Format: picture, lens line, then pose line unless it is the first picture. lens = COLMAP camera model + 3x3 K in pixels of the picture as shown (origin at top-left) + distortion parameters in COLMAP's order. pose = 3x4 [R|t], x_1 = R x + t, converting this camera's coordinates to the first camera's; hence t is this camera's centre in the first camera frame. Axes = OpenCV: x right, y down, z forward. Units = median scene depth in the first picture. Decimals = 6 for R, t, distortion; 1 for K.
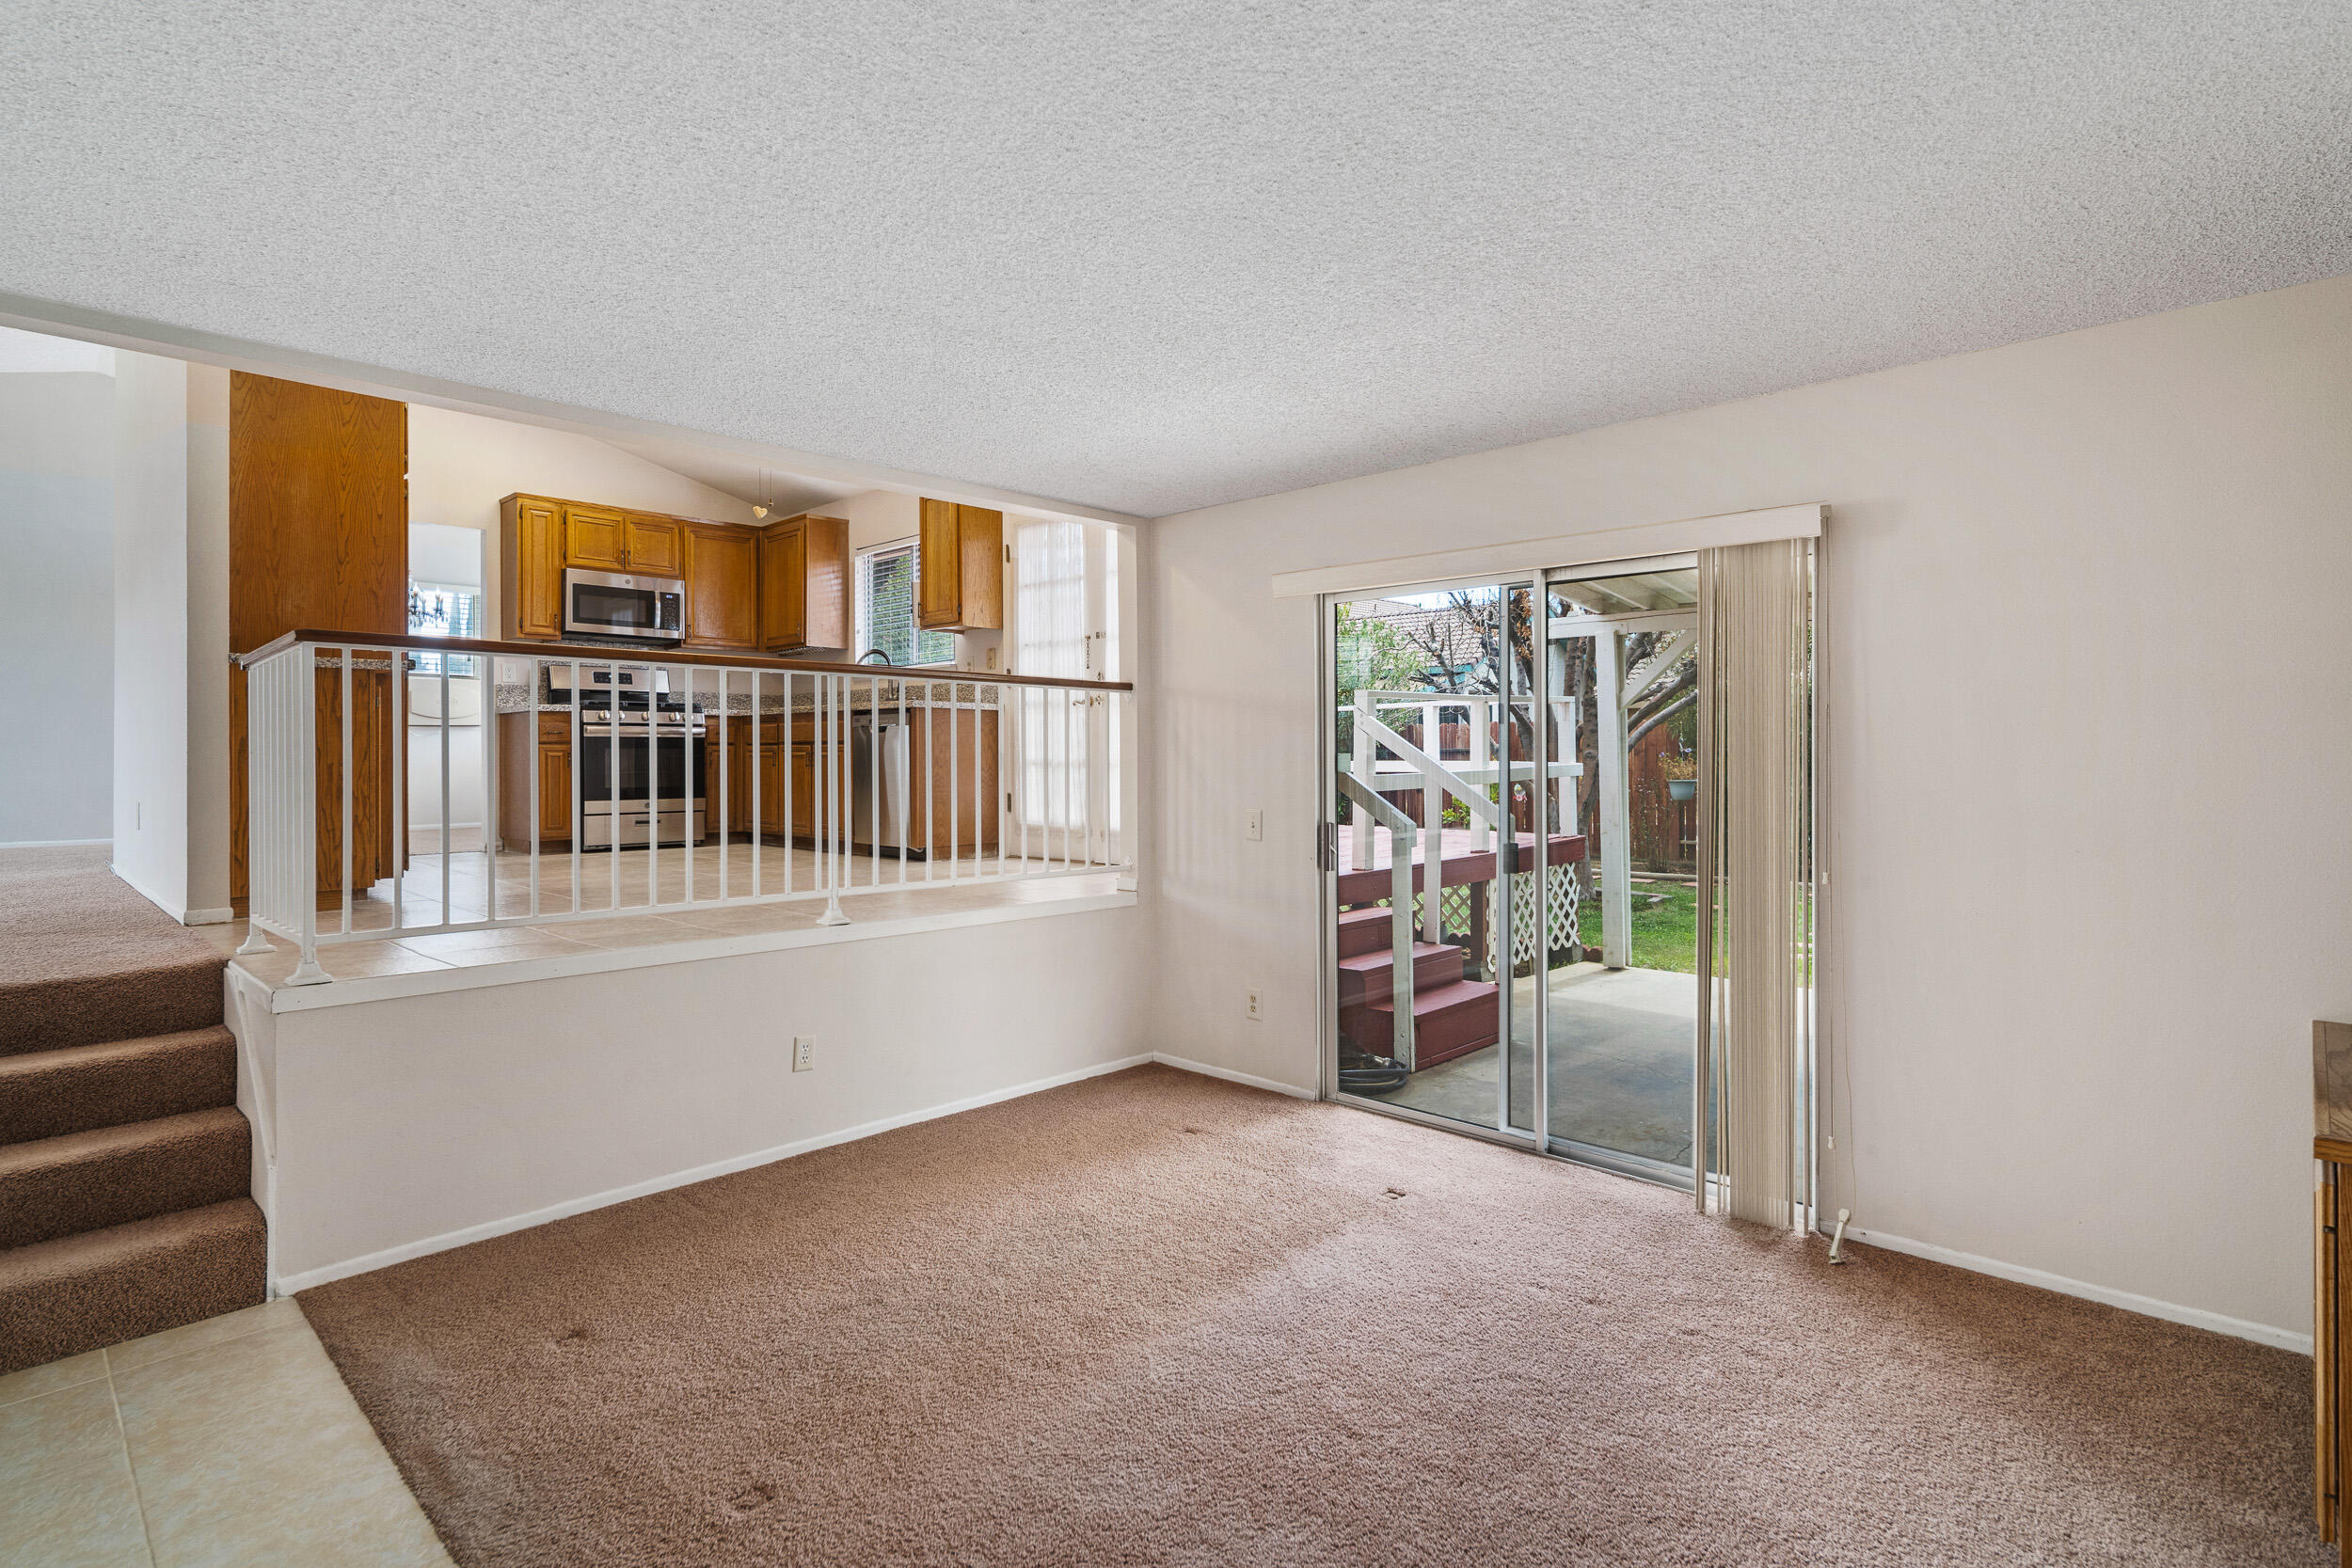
lens RADIAL K [[1168.1, 0, 1179.4], [0, 1168.1, 749.1], [0, 0, 1]] dist [-0.000437, -0.000070]
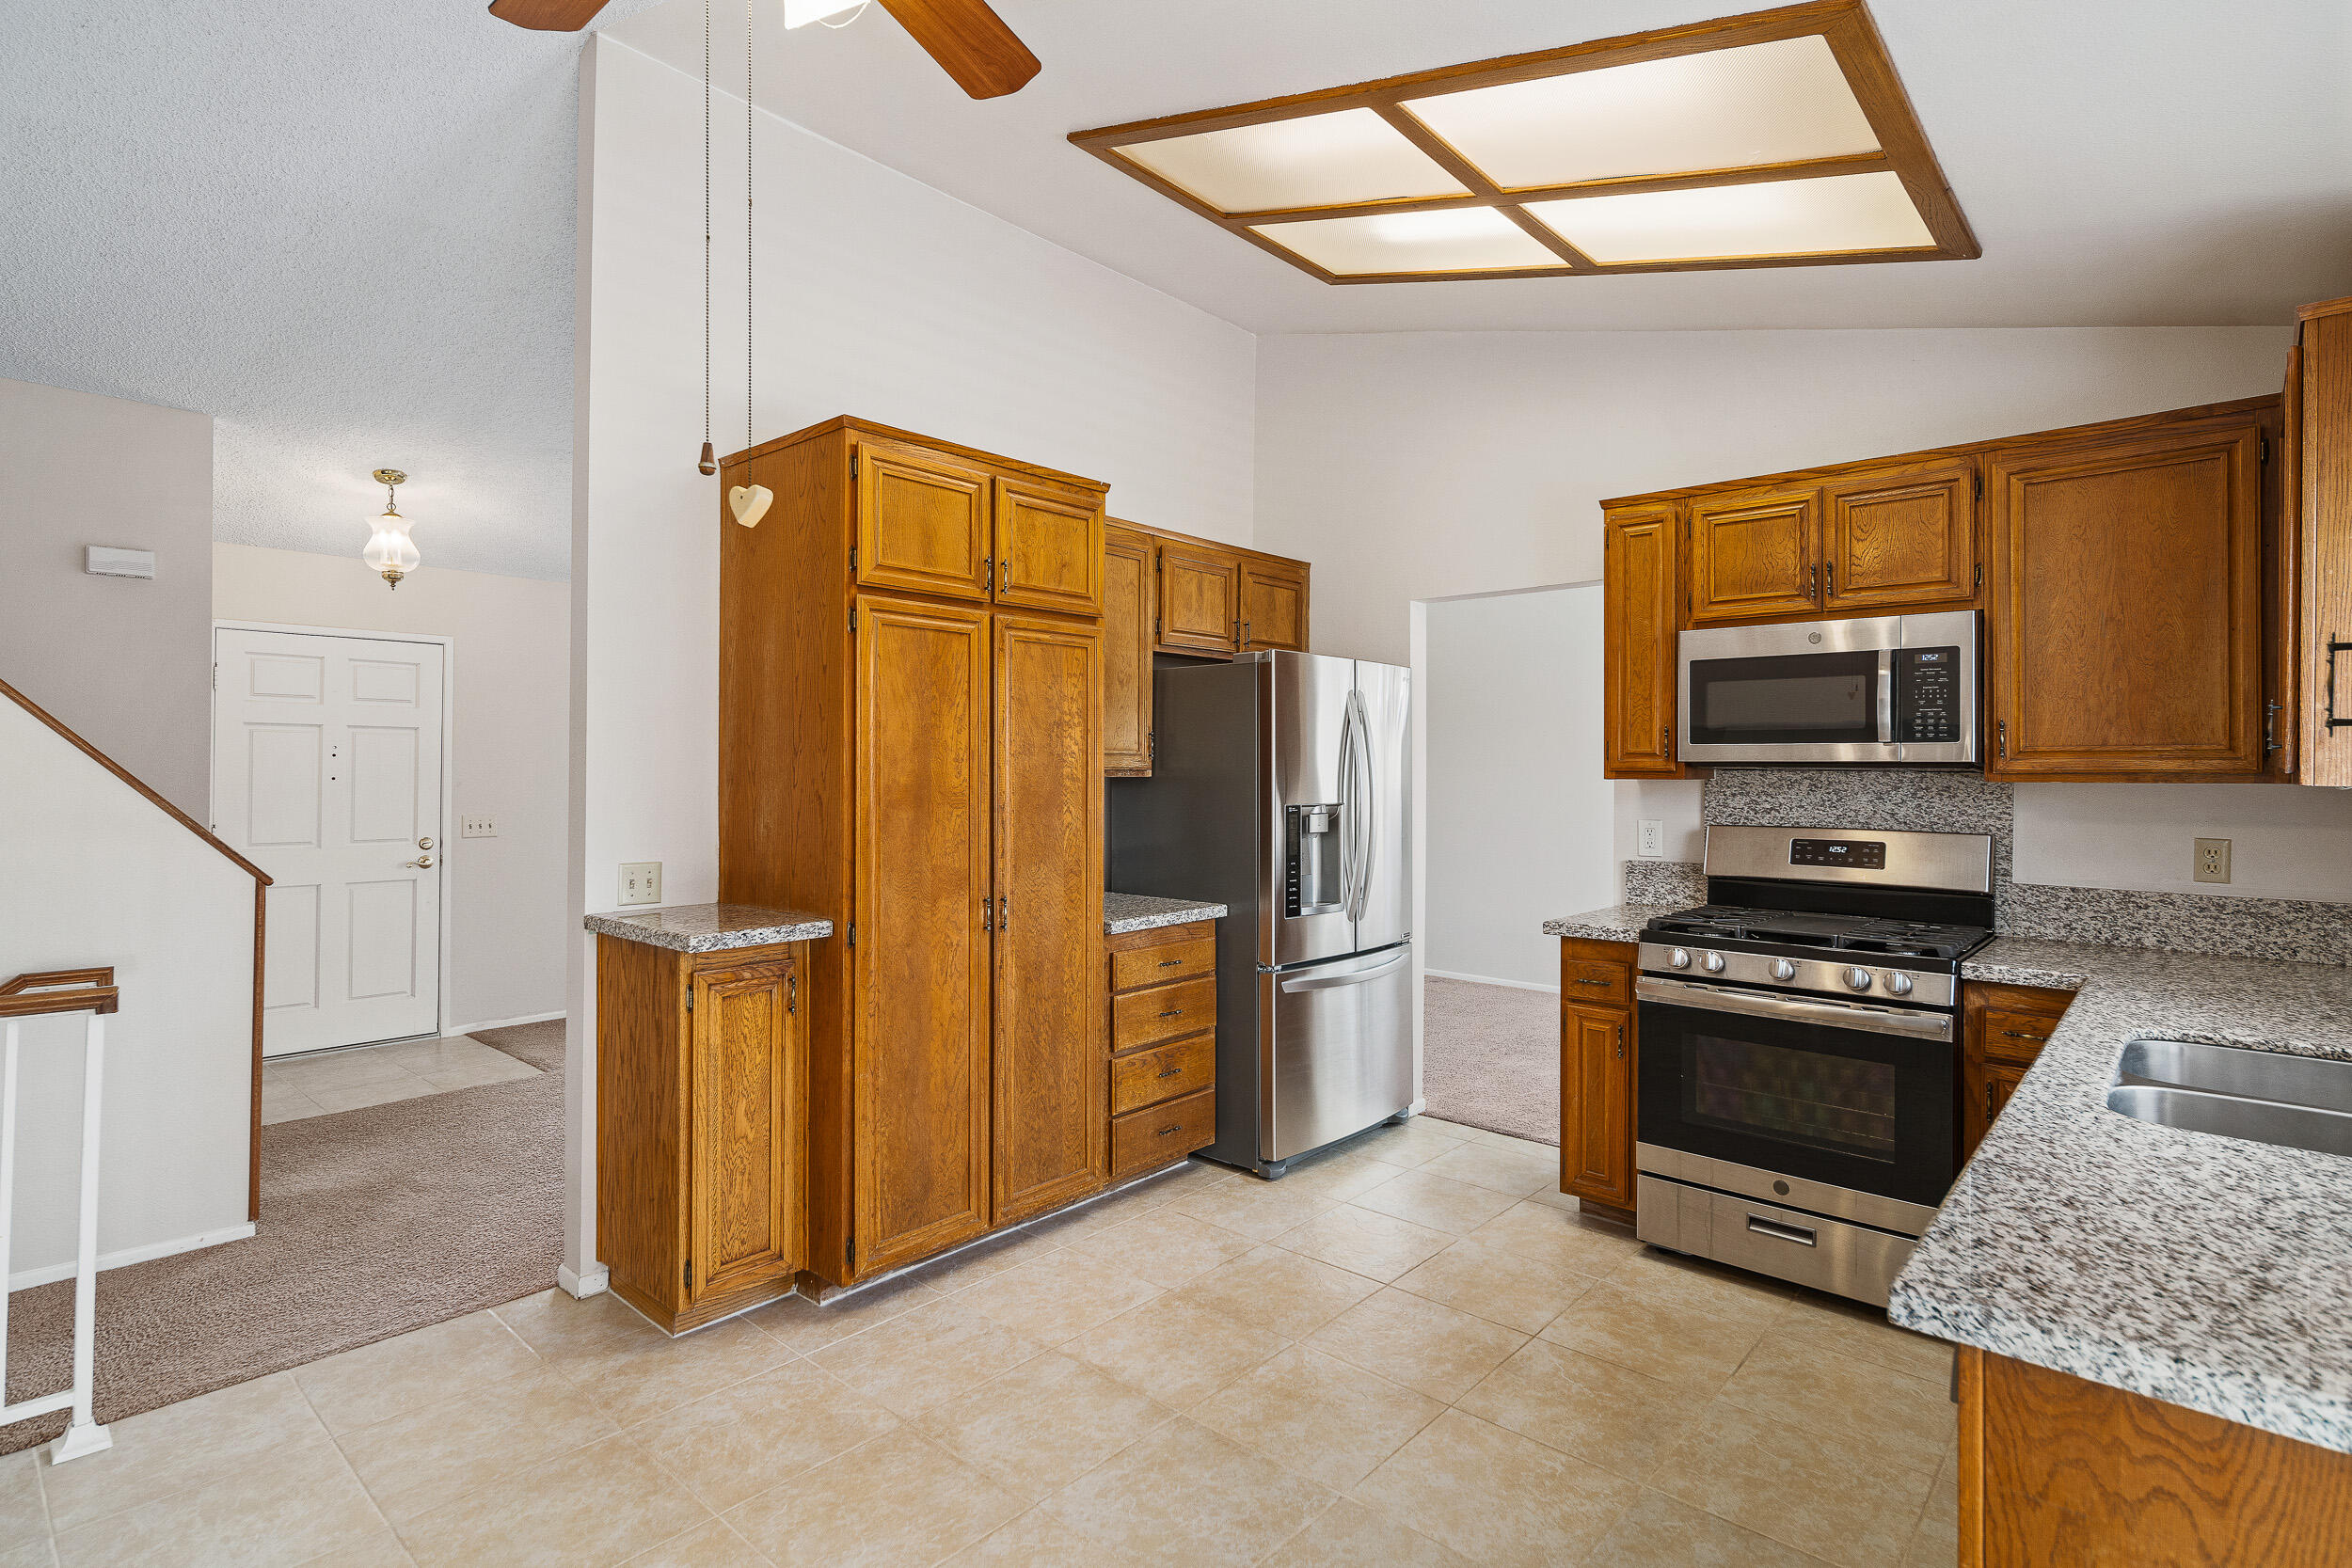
lens RADIAL K [[1168.1, 0, 1179.4], [0, 1168.1, 749.1], [0, 0, 1]] dist [-0.000437, -0.000070]
pose [[0.041708, -0.012161, -0.999056, -0.052269], [0.000147, 0.999926, -0.012165, -0.096462], [0.999130, 0.000360, 0.041707, 0.746361]]
